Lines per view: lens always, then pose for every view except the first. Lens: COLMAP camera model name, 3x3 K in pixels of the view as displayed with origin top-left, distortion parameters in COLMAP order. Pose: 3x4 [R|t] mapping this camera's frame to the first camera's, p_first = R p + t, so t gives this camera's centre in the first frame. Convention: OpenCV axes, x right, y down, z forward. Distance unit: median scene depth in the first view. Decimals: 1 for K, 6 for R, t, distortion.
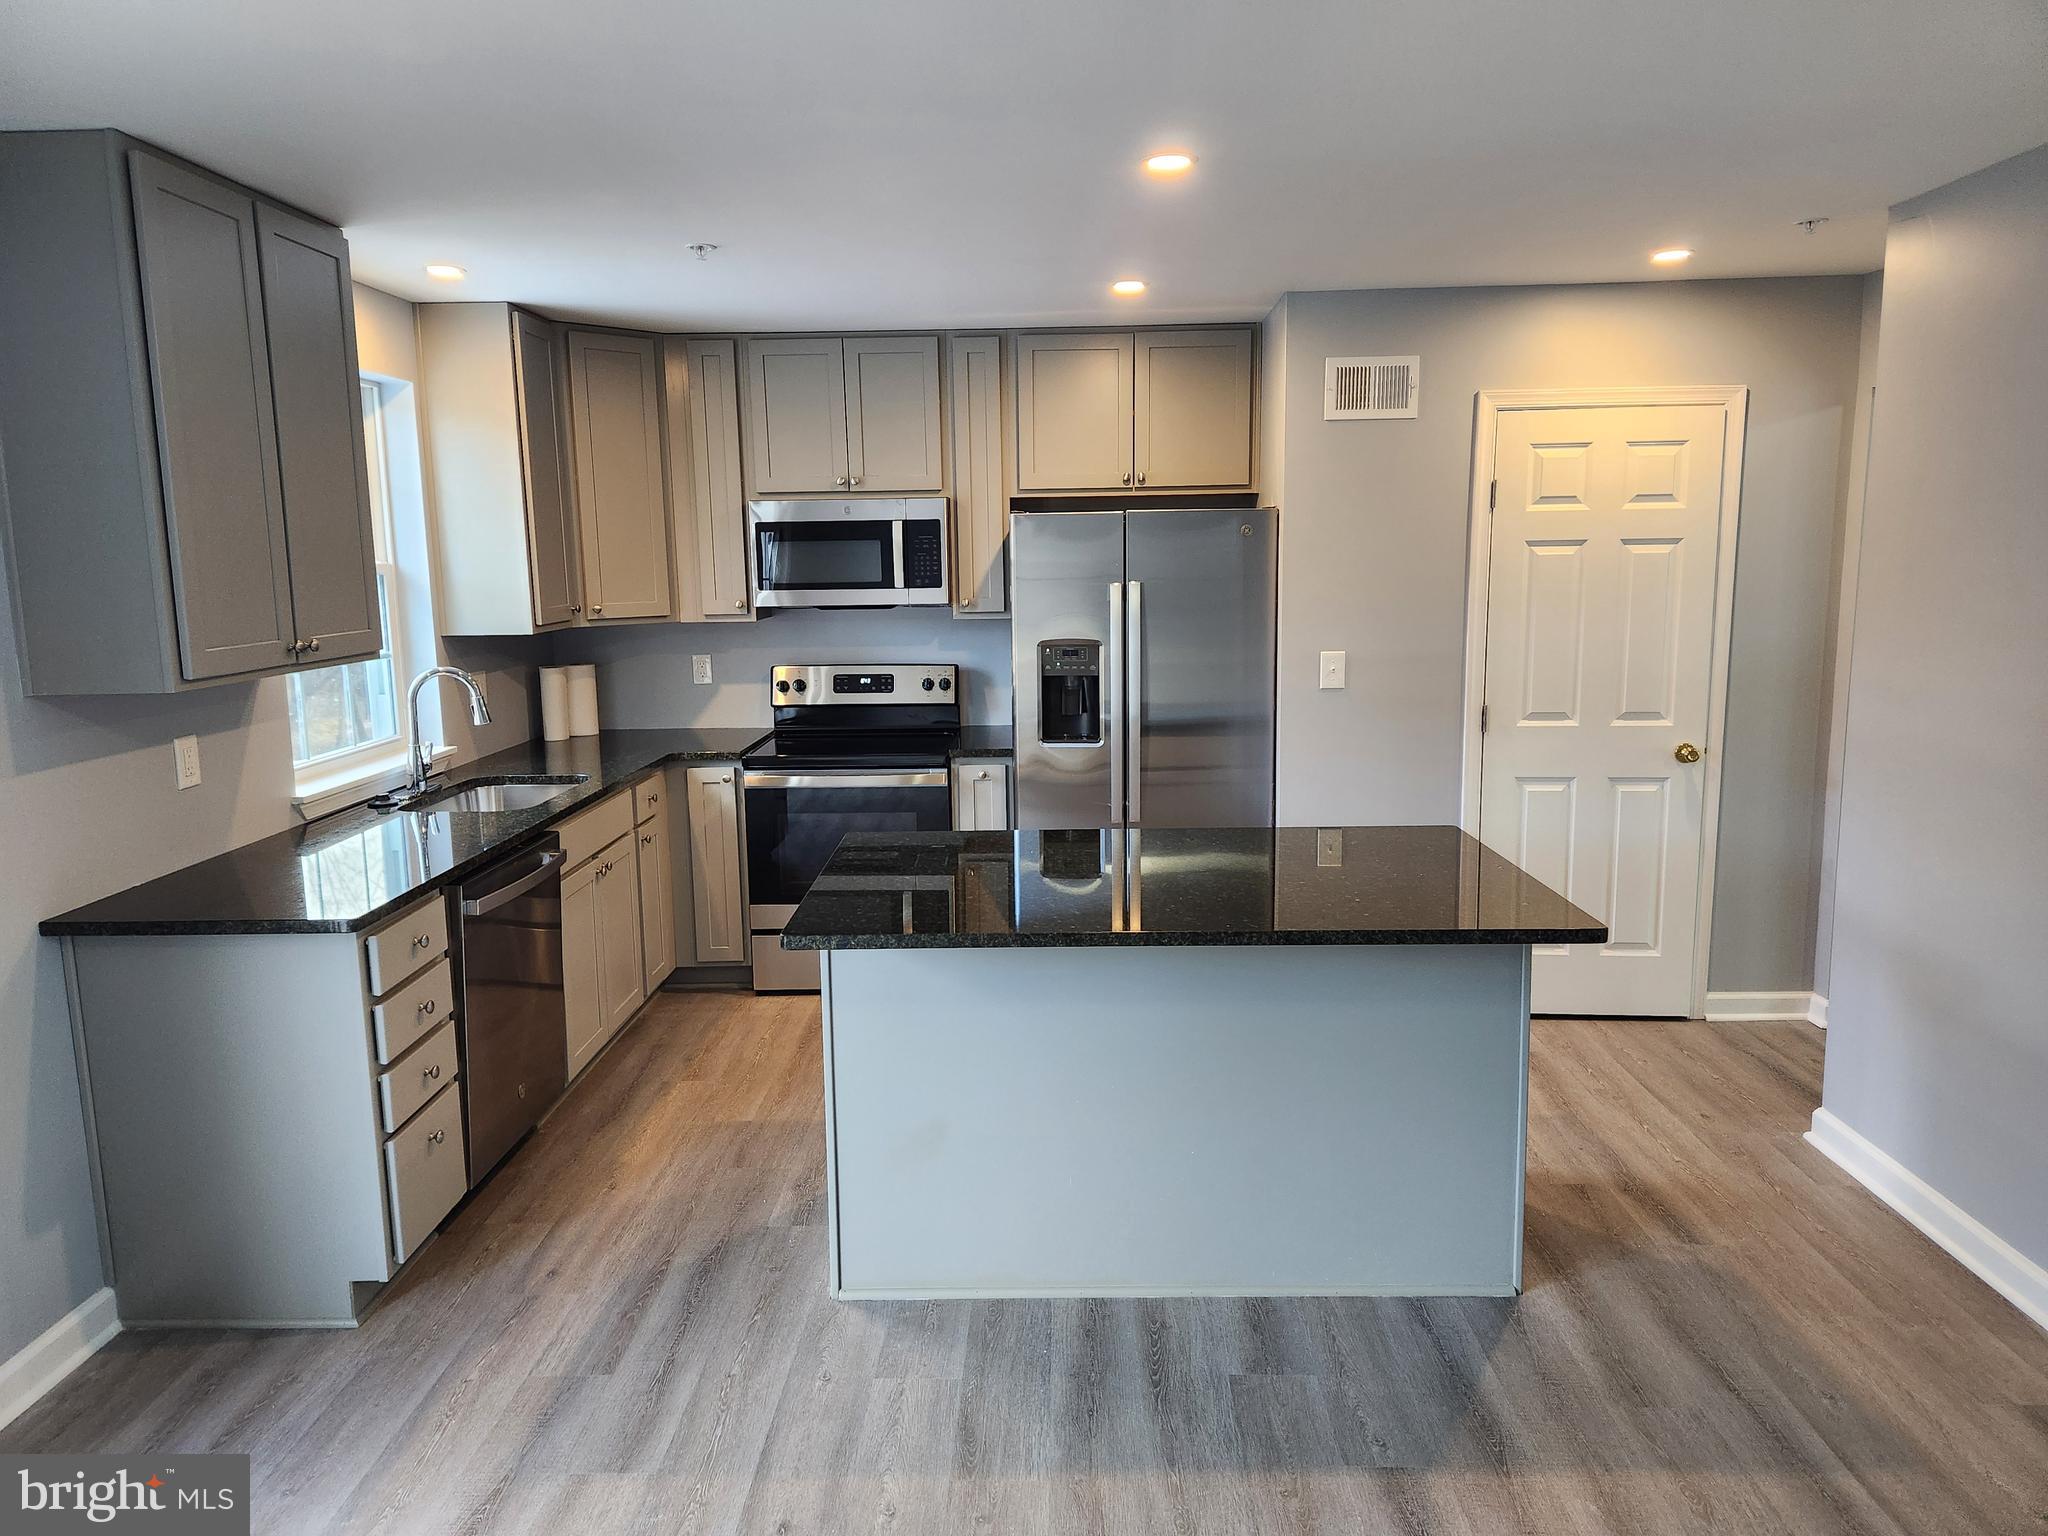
lens RADIAL K [[1353.3, 0, 1022.5], [0, 1353.3, 744.3], [0, 0, 1]] dist [0.085062, -0.073925]
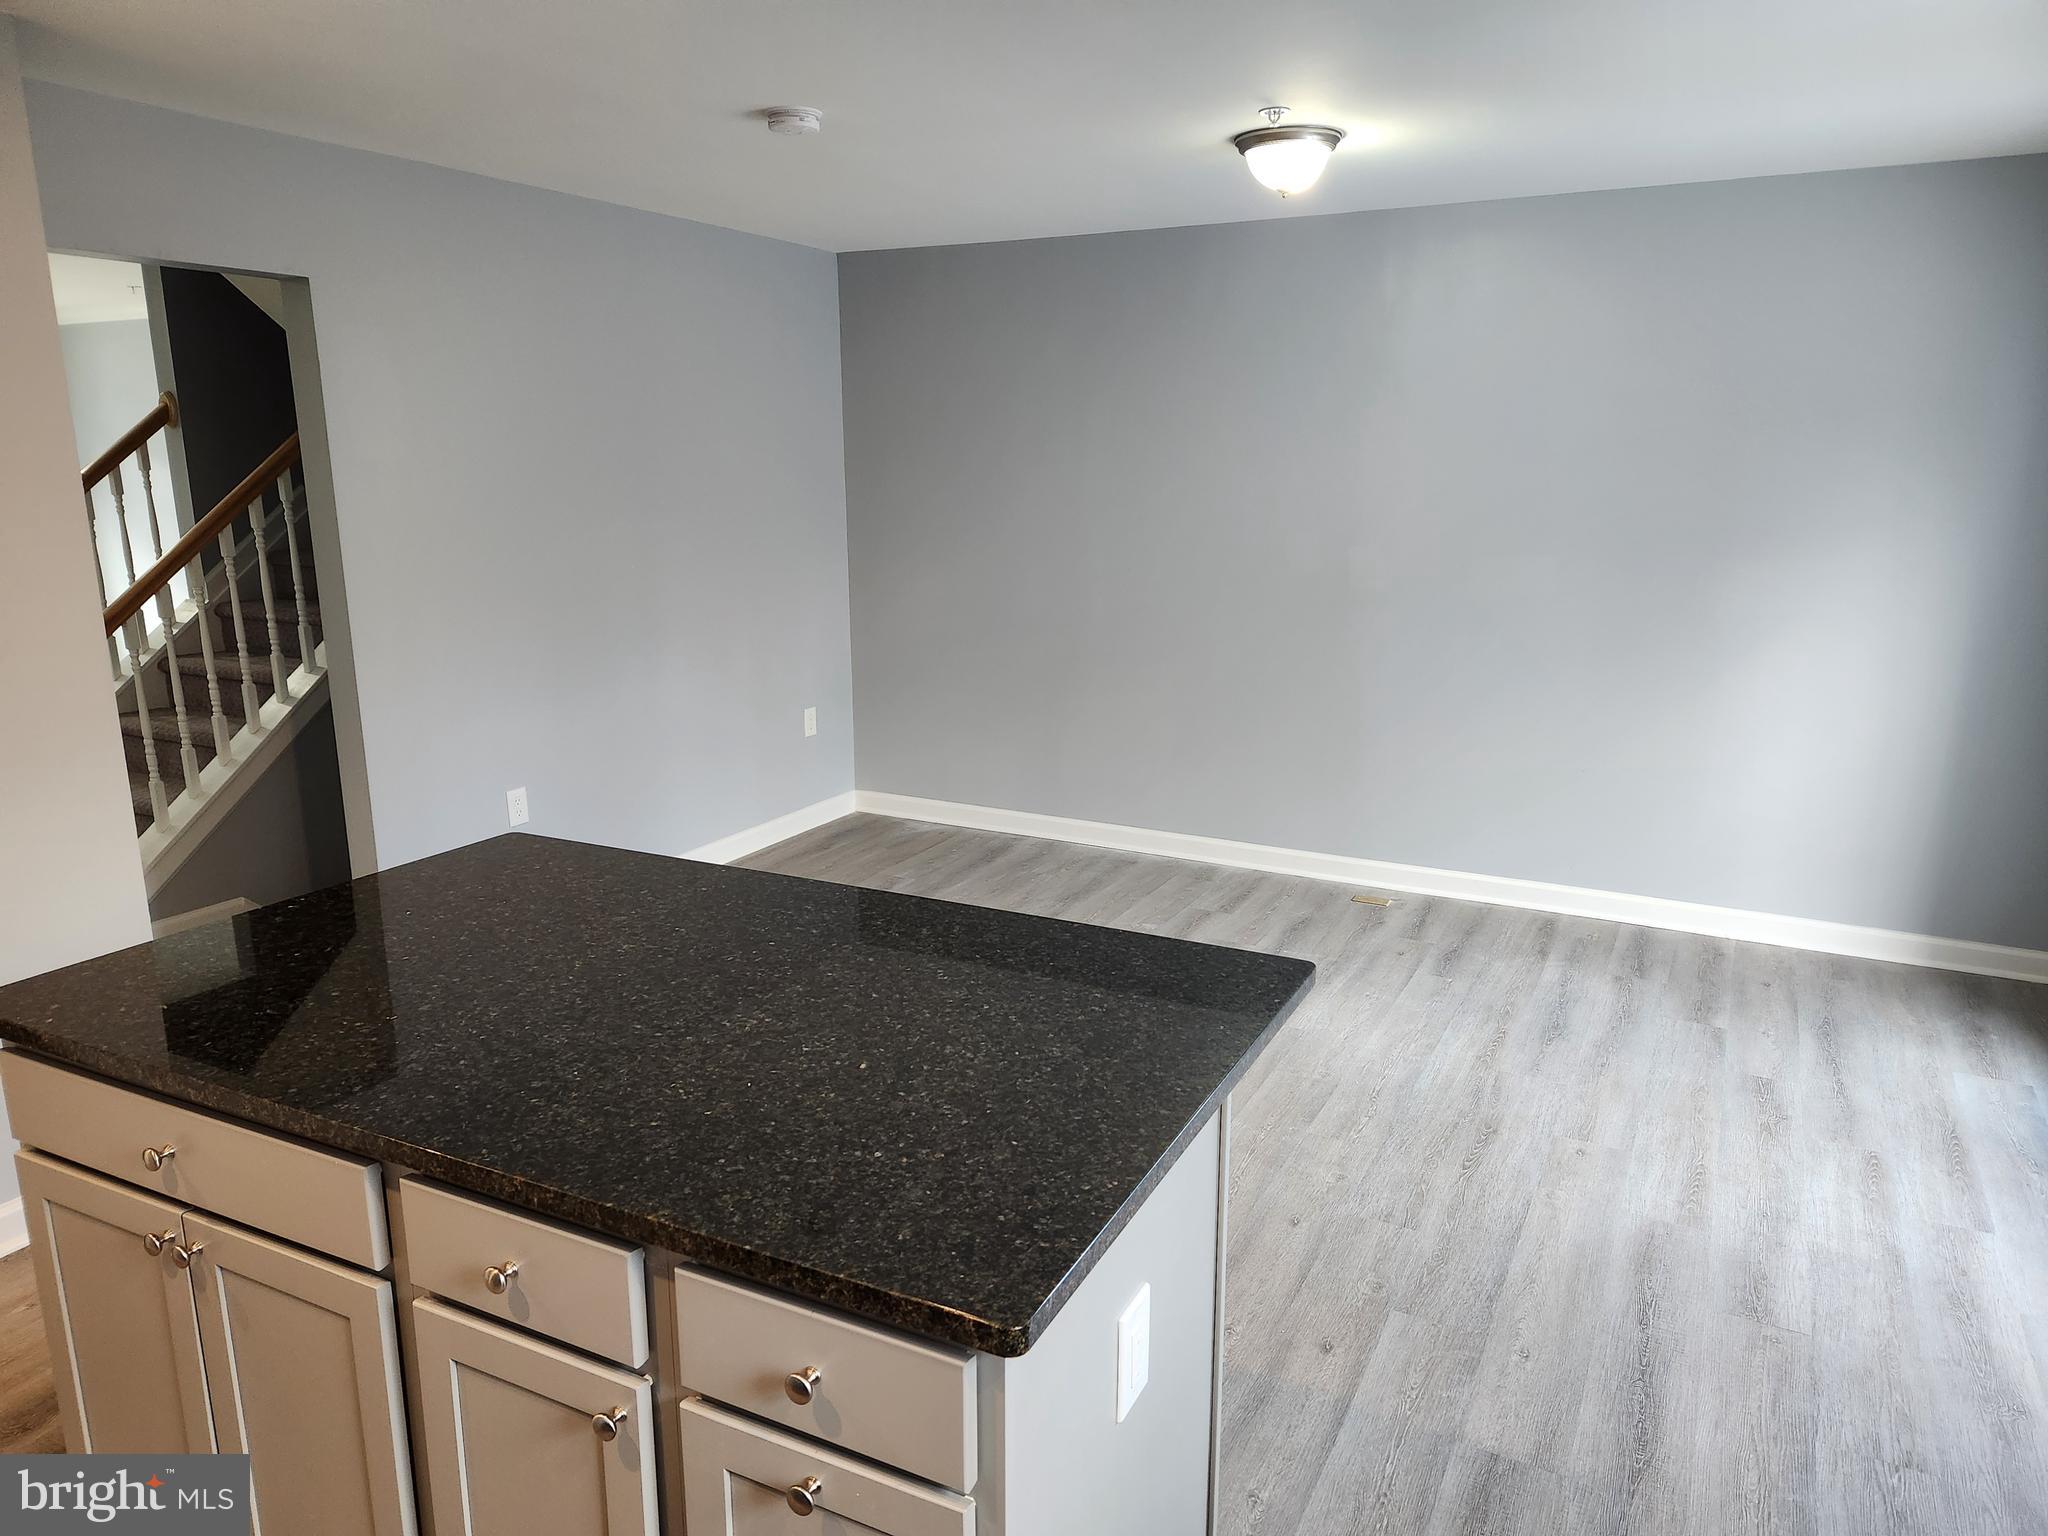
lens RADIAL K [[1374.0, 0, 1024.0], [0, 1374.0, 768.0], [0, 0, 1]] dist [0.000745, -0.000107]
pose [[-0.897465, -0.084641, 0.432888, -0.196287], [0.076521, 0.936657, 0.341786, -0.126621], [-0.434397, 0.339866, -0.834141, 0.934575]]
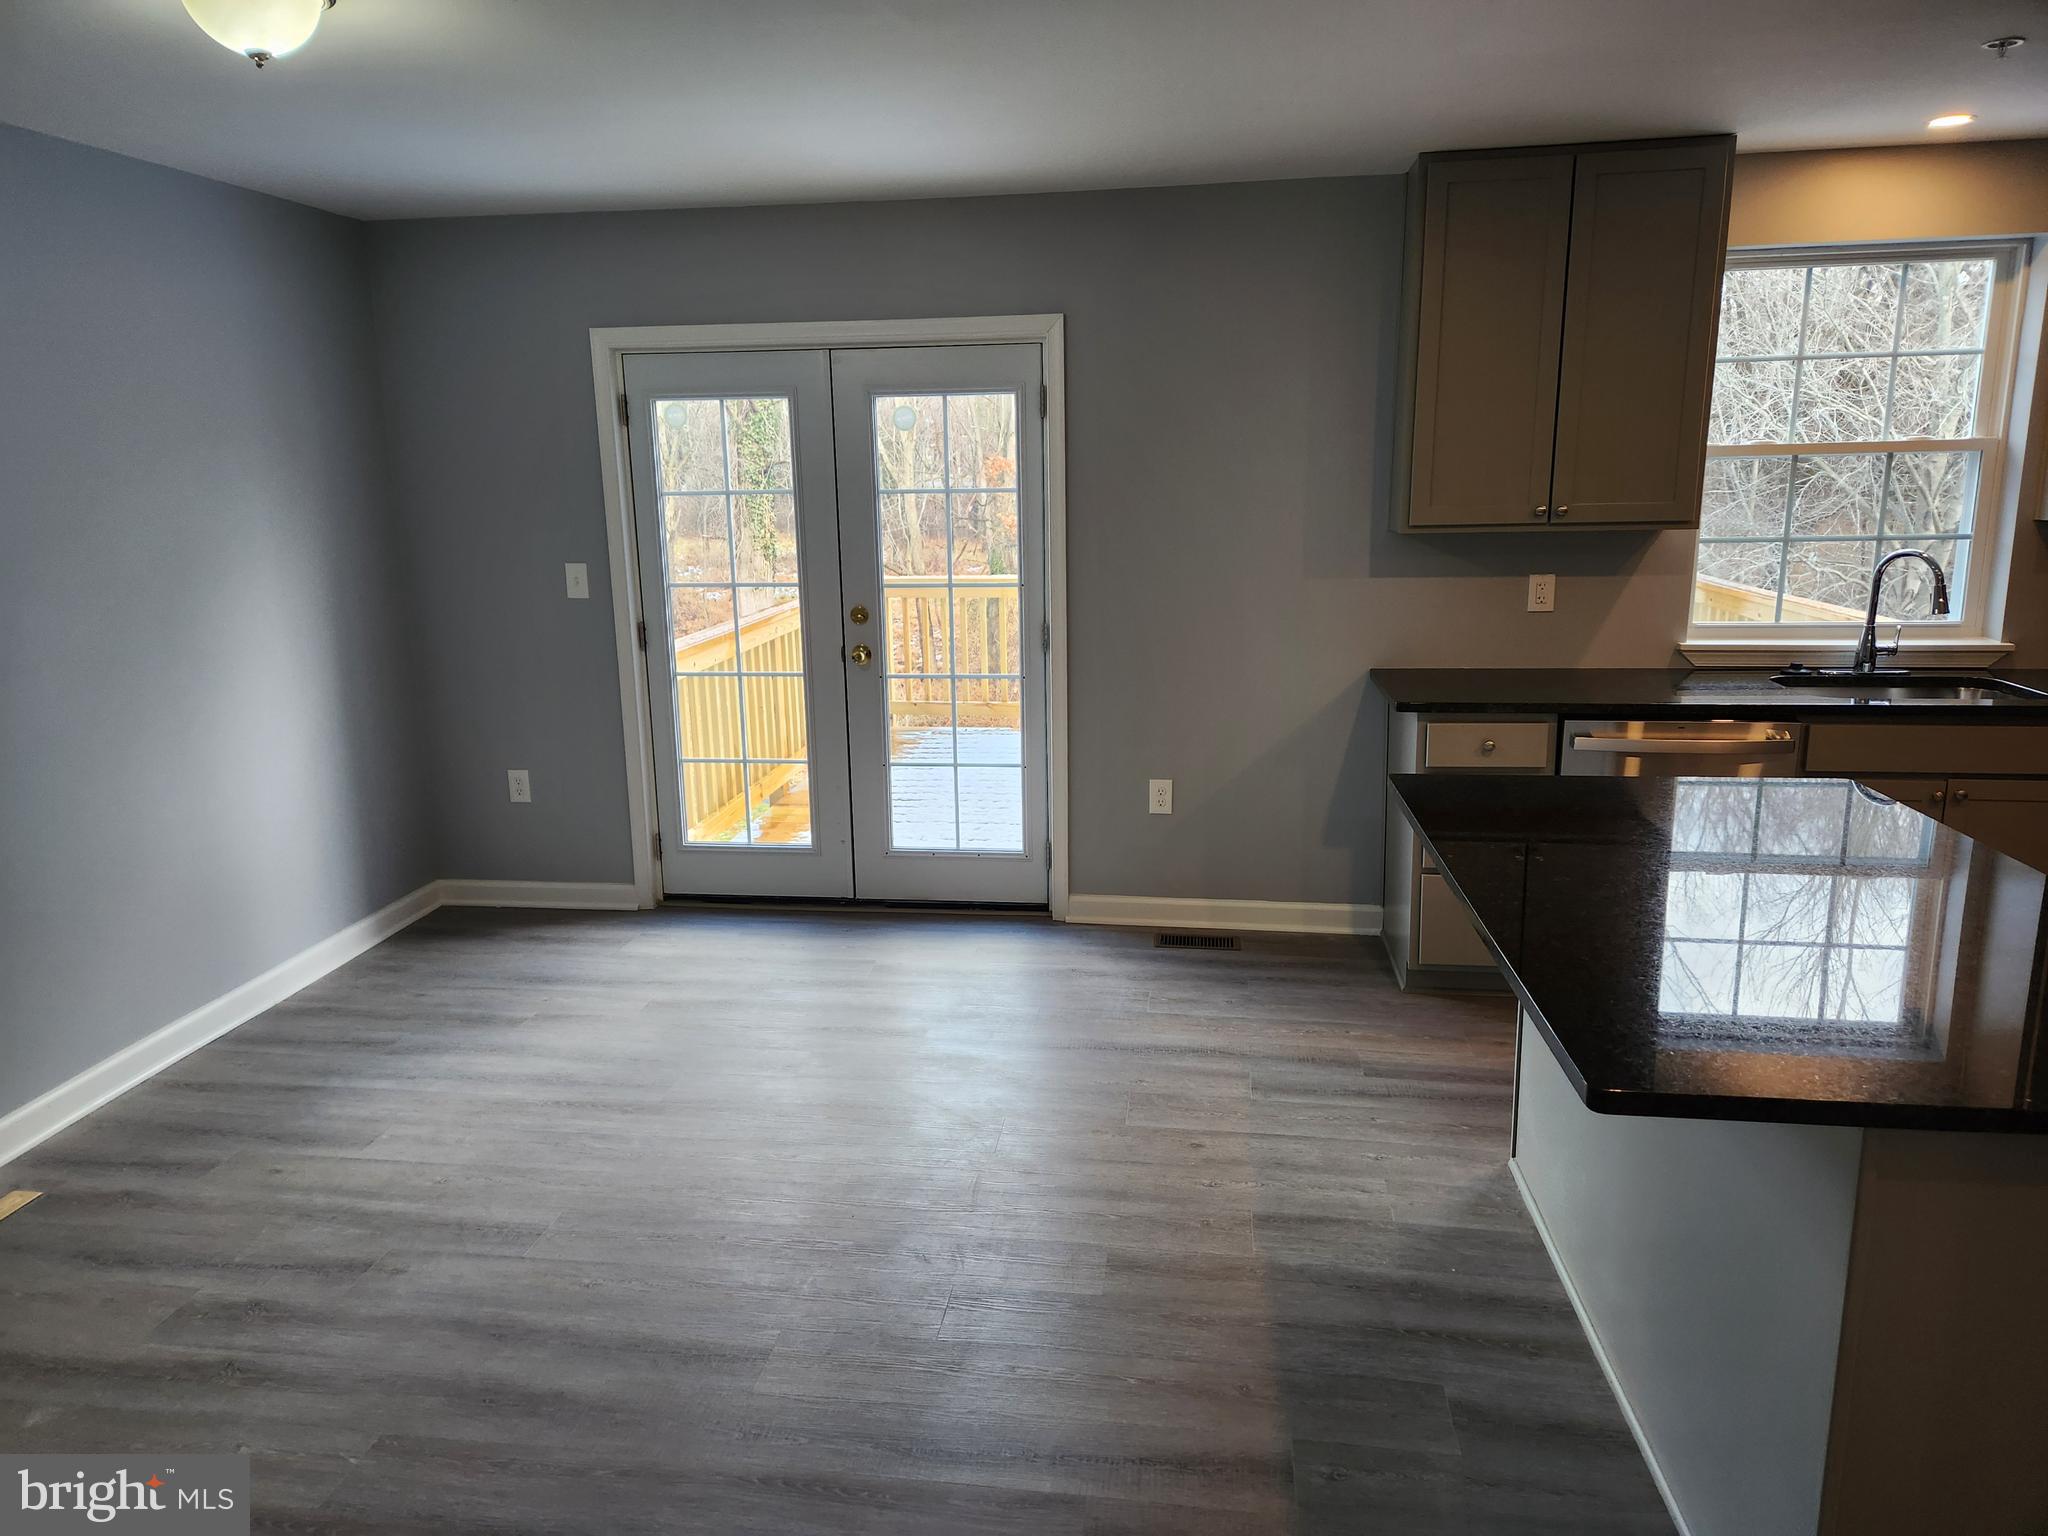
lens RADIAL K [[1361.6, 0, 995.4], [0, 1361.6, 745.1], [0, 0, 1]] dist [0.084282, -0.065228]
pose [[-0.123706, 0.218947, -0.967863, 0.565856], [-0.125246, 0.964110, 0.234106, -0.065385], [0.984383, 0.150181, -0.091844, 0.435506]]
